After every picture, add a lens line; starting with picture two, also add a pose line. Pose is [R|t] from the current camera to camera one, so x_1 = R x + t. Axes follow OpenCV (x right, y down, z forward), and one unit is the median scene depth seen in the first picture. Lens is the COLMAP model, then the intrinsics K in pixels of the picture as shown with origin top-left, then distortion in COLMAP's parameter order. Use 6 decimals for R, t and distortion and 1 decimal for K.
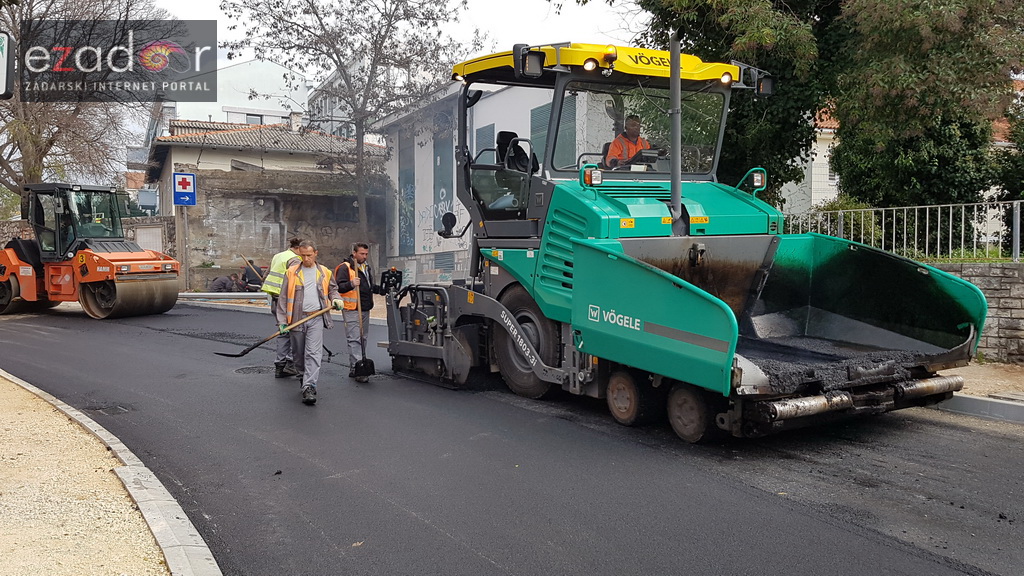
lens RADIAL K [[898.3, 0, 491.1], [0, 898.3, 291.4], [0, 0, 1]] dist [0.289363, -0.606281]
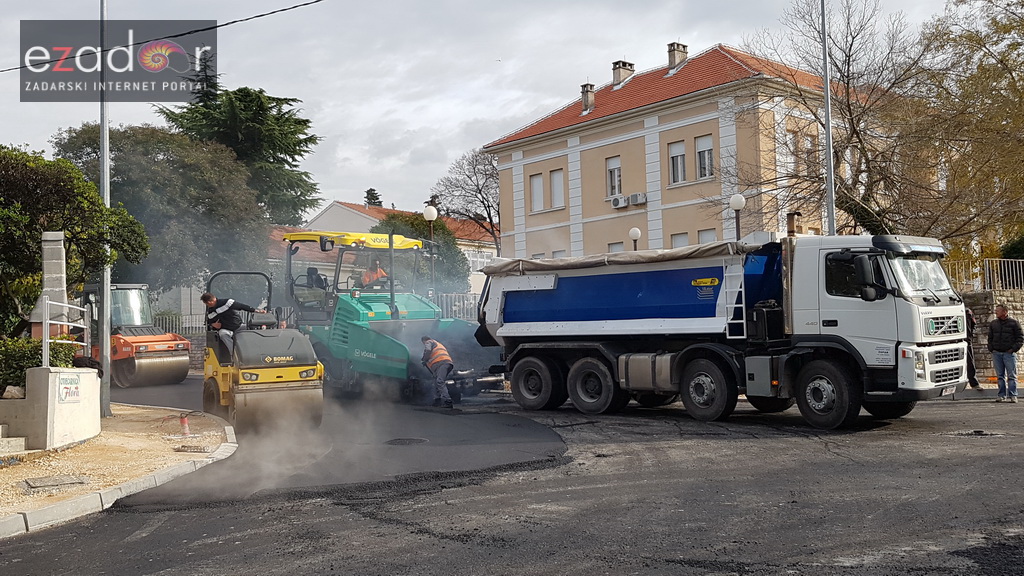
lens RADIAL K [[898.3, 0, 491.1], [0, 898.3, 291.4], [0, 0, 1]] dist [0.289363, -0.606281]
pose [[0.967286, -0.007284, 0.253584, -0.031990], [0.023918, 0.997754, -0.062573, 0.003949], [-0.252559, 0.066591, 0.965287, -0.303196]]
